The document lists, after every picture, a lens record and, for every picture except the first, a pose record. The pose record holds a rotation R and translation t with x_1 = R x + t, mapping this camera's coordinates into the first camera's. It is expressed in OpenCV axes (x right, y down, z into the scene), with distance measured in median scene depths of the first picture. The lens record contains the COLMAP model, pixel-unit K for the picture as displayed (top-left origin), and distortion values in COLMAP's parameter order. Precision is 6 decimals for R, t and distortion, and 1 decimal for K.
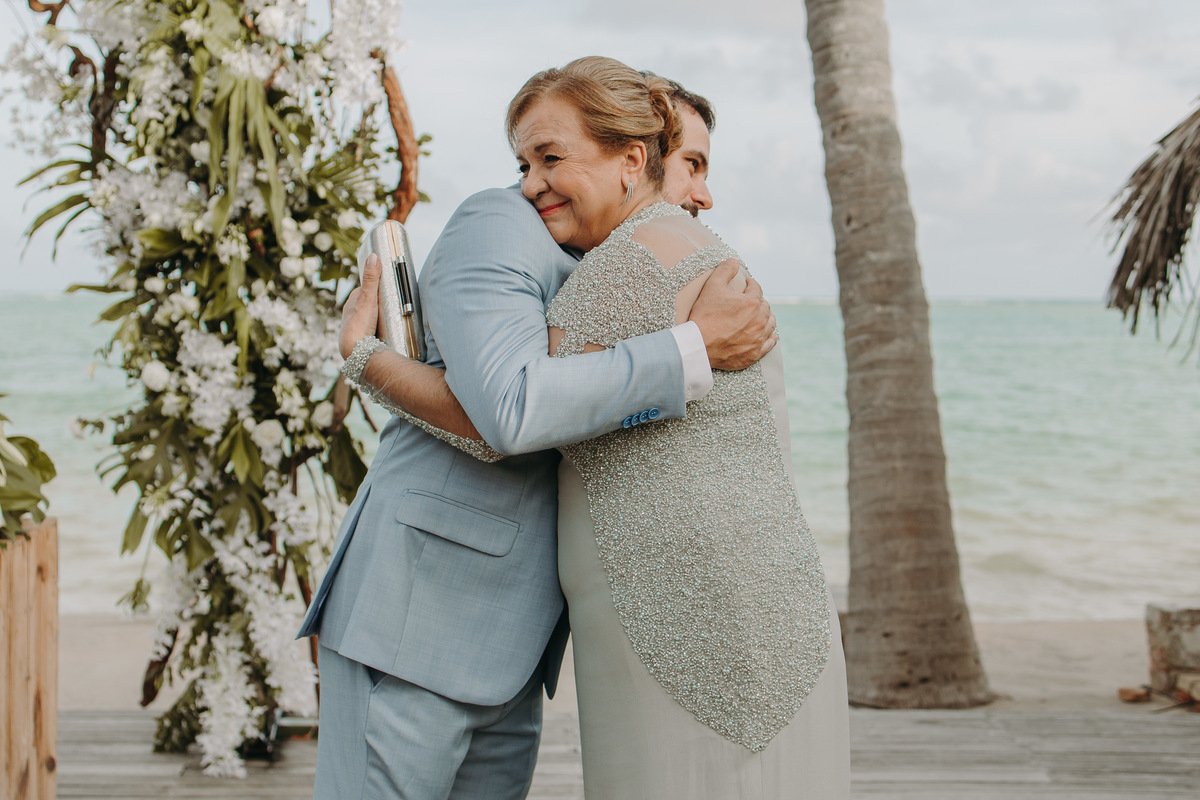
lens RADIAL K [[1278.1, 0, 600.0], [0, 1278.1, 400.0], [0, 0, 1]] dist [-0.013684, 0.000730]
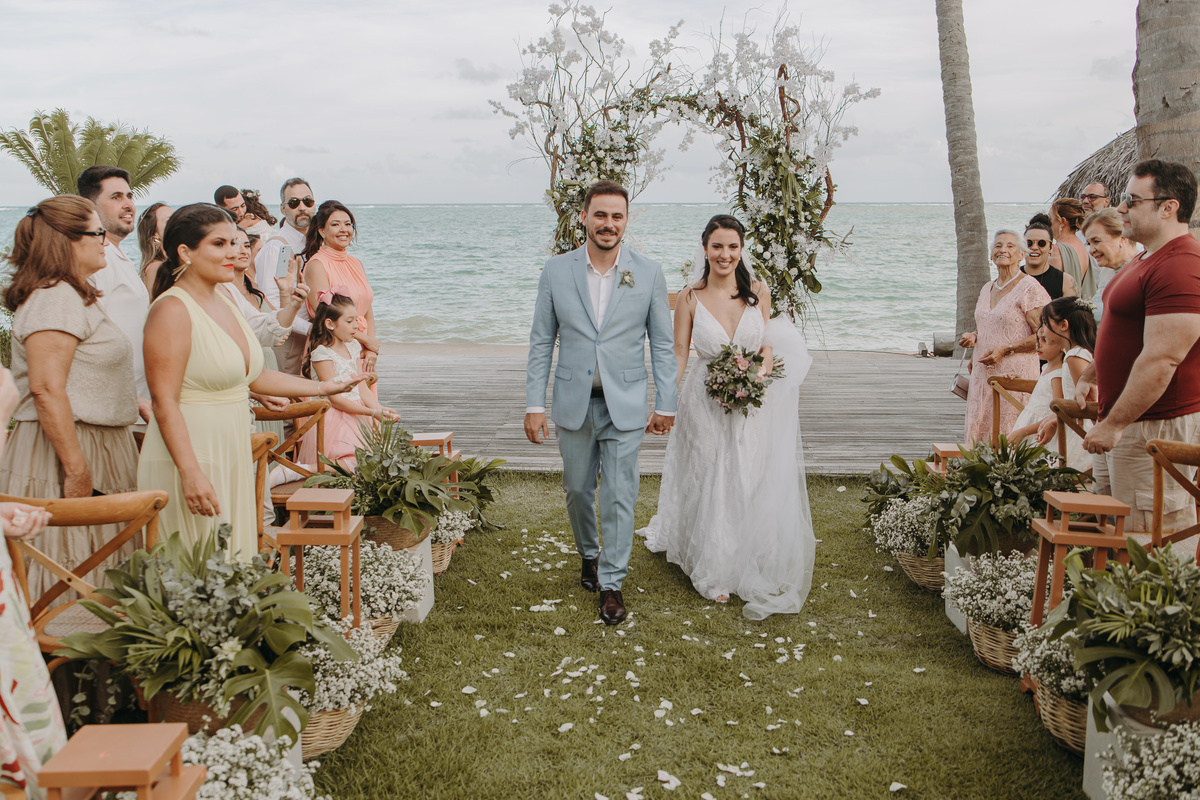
lens RADIAL K [[1278.1, 0, 600.0], [0, 1278.1, 400.0], [0, 0, 1]] dist [-0.013684, 0.000730]
pose [[0.997098, 0.014708, -0.074699, -0.505671], [-0.007459, 0.995314, 0.096411, 0.041579], [0.075767, -0.095574, 0.992535, -2.522452]]
